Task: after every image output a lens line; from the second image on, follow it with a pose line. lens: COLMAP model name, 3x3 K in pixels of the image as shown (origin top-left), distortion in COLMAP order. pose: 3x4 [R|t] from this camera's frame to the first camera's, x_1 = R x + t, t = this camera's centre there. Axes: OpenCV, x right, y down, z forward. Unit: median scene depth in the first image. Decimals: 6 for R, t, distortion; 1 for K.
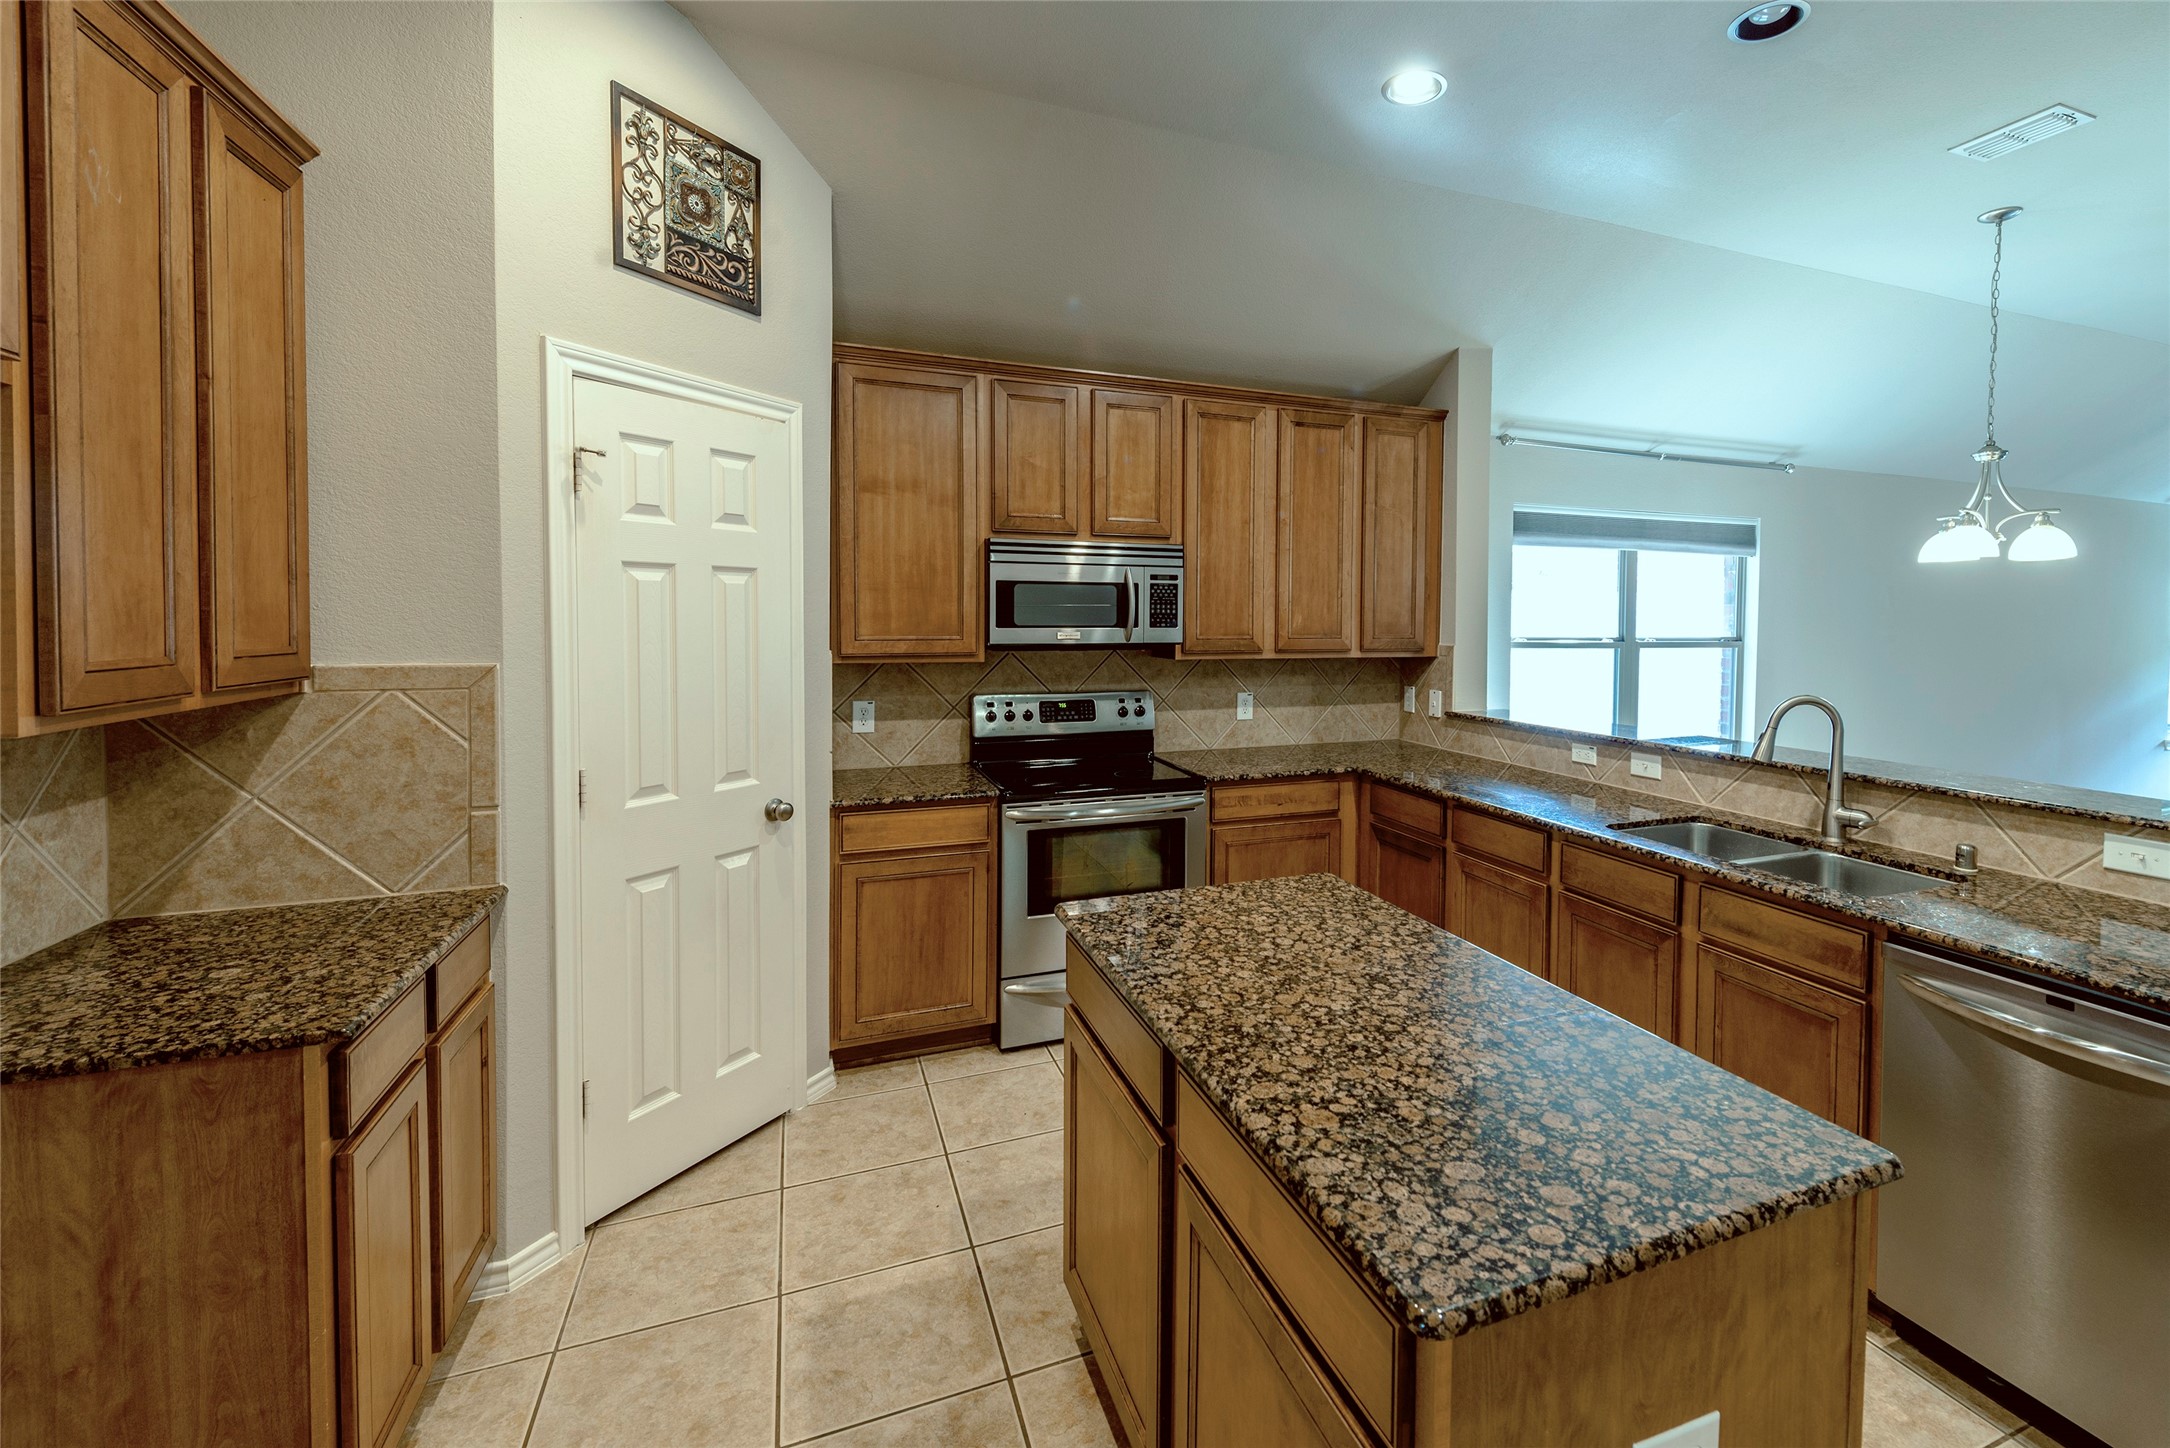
lens RADIAL K [[896.8, 0, 1070.3], [0, 896.8, 652.6], [0, 0, 1]] dist [0.001636, -0.000603]
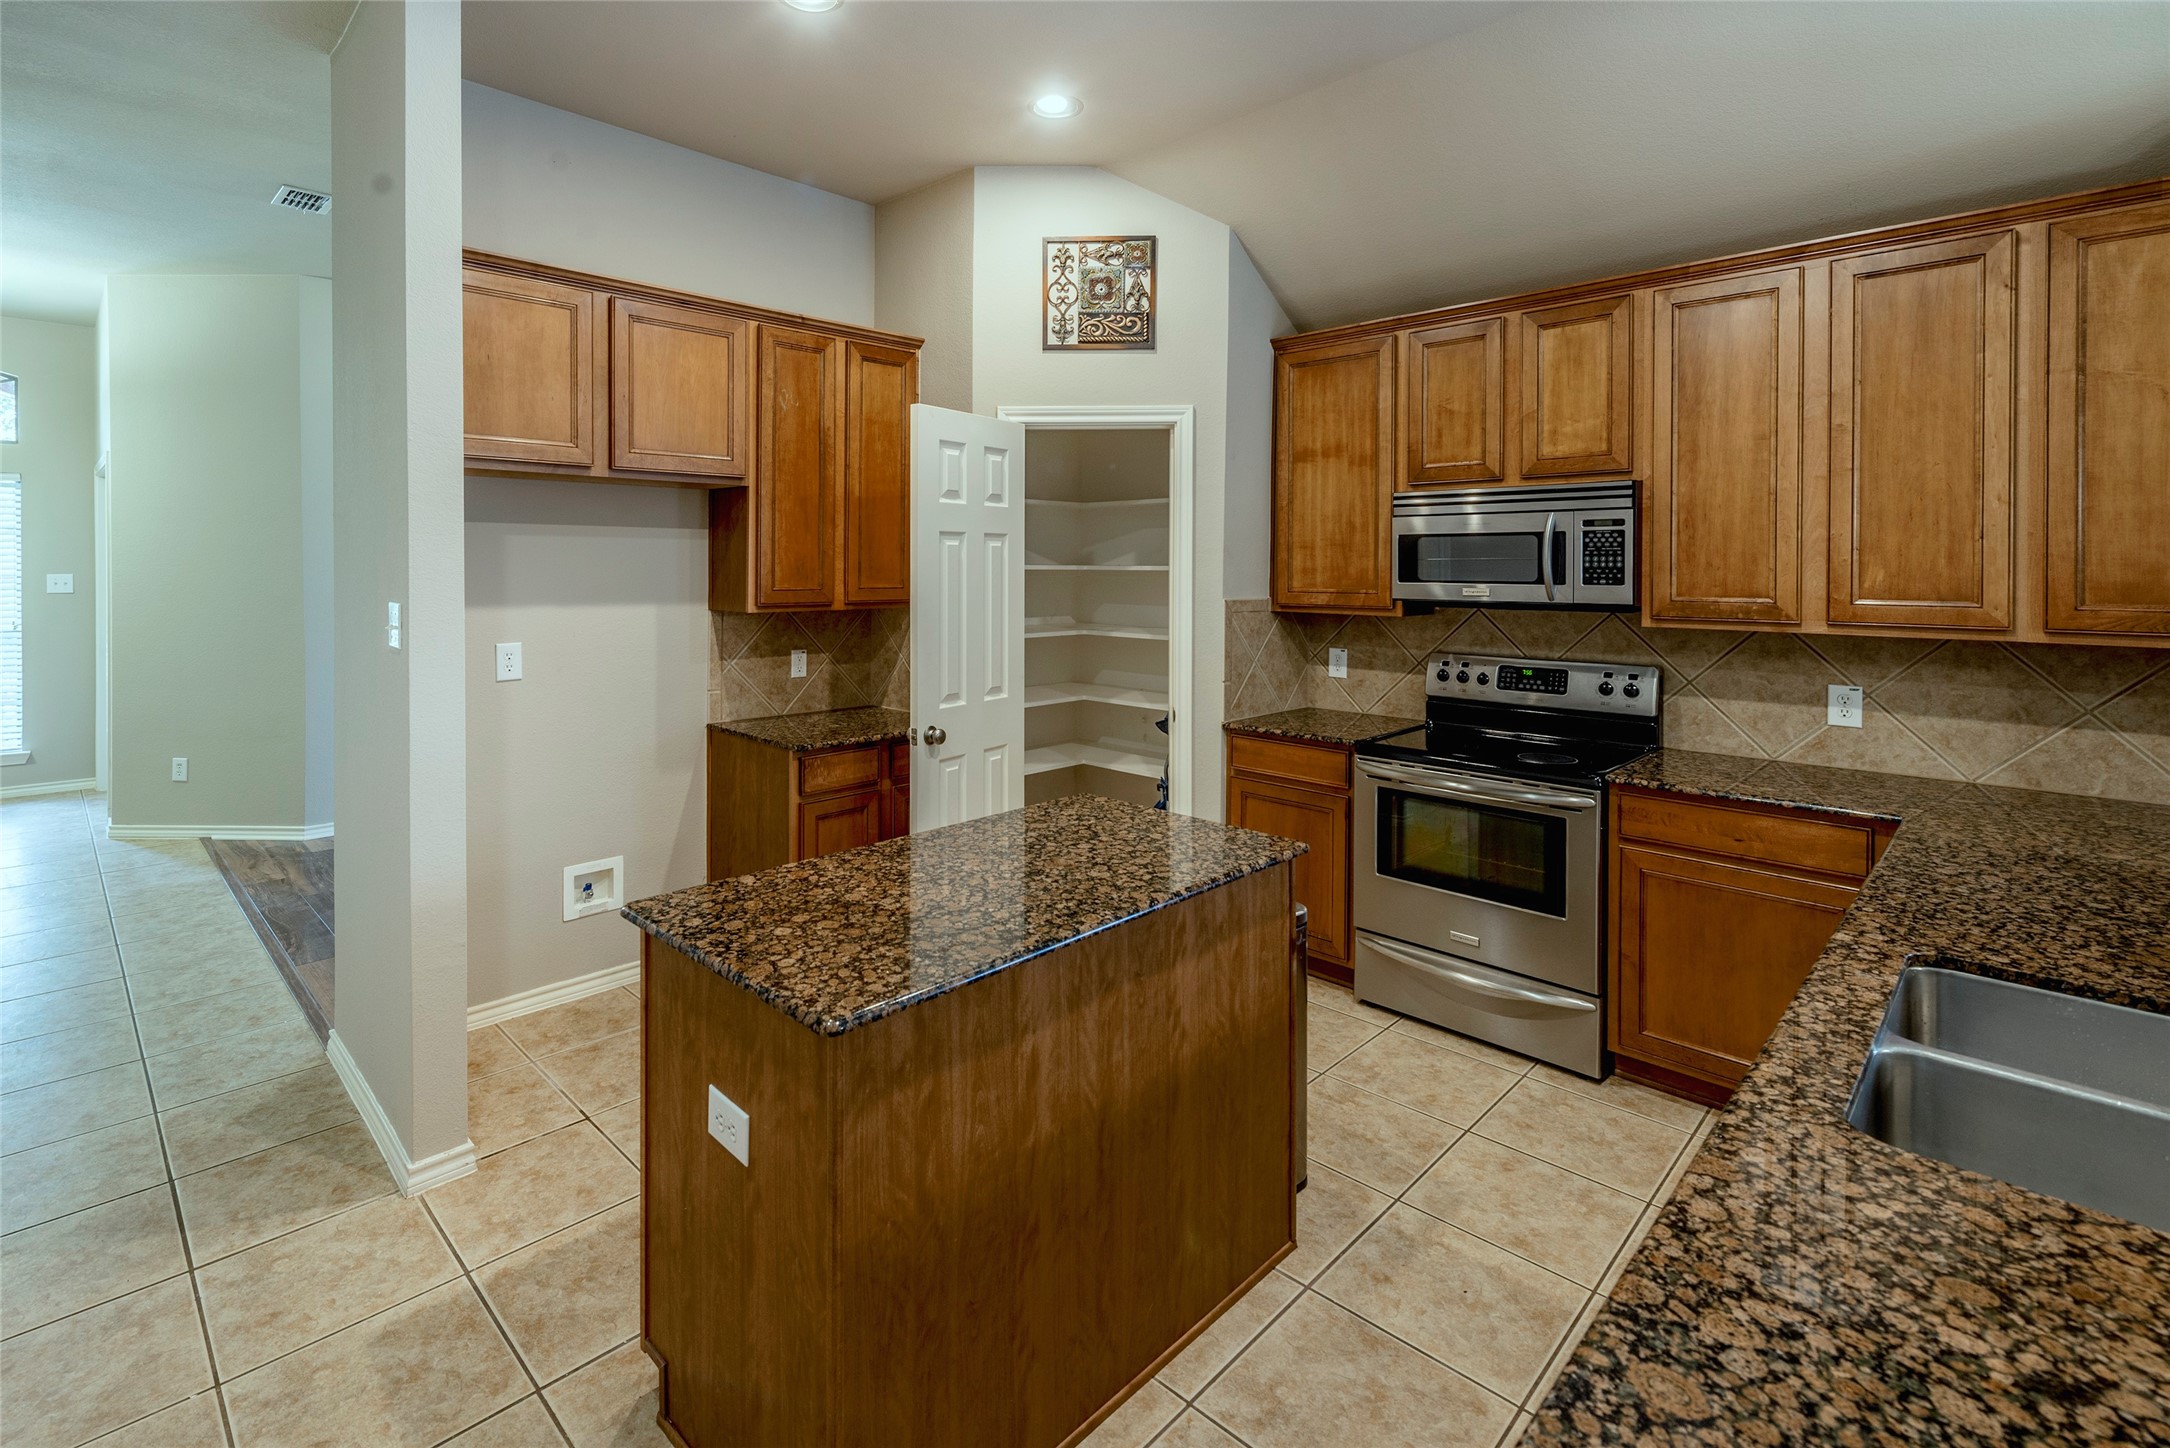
lens RADIAL K [[944.2, 0, 1123.2], [0, 944.2, 577.1], [0, 0, 1]] dist [0.009196, -0.000573]
pose [[0.467018, 0.004273, -0.884237, 0.662737], [-0.038371, 0.999144, -0.015438, -0.005134], [0.883415, 0.041139, 0.466783, 0.226539]]
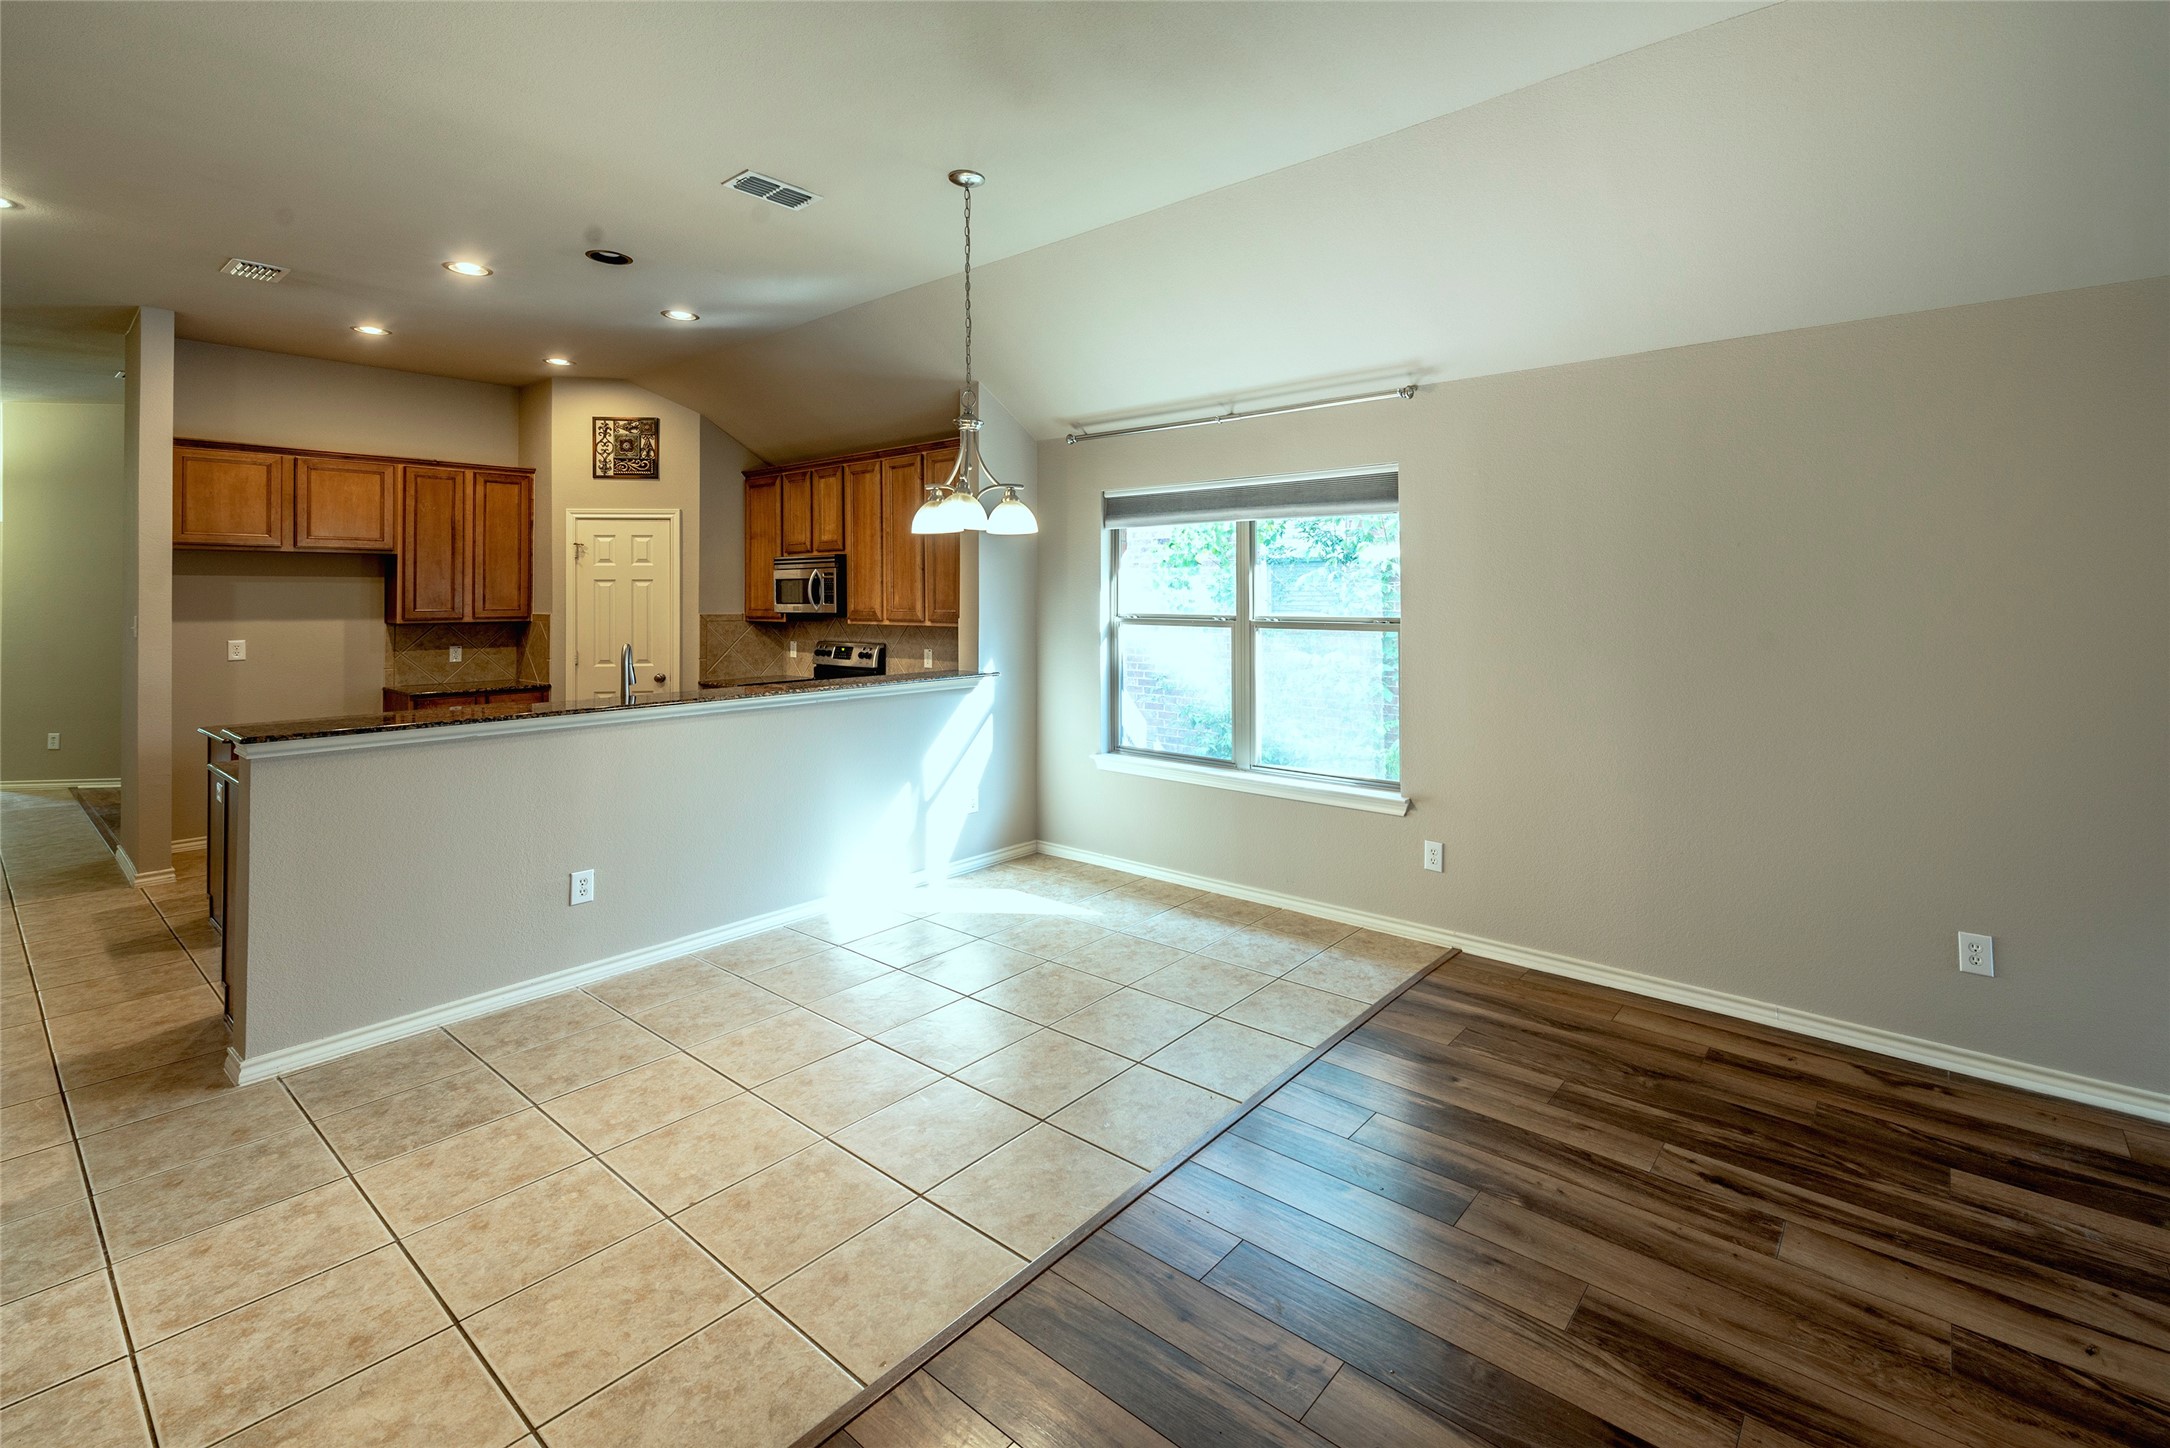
lens RADIAL K [[898.7, 0, 1292.6], [0, 898.7, 592.4], [0, 0, 1]] dist [0.001918, 0.000251]
pose [[0.578367, -0.011279, -0.815698, 2.010080], [-0.027835, 0.999049, -0.033551, -0.017537], [0.815301, 0.042110, 0.577504, 0.746110]]
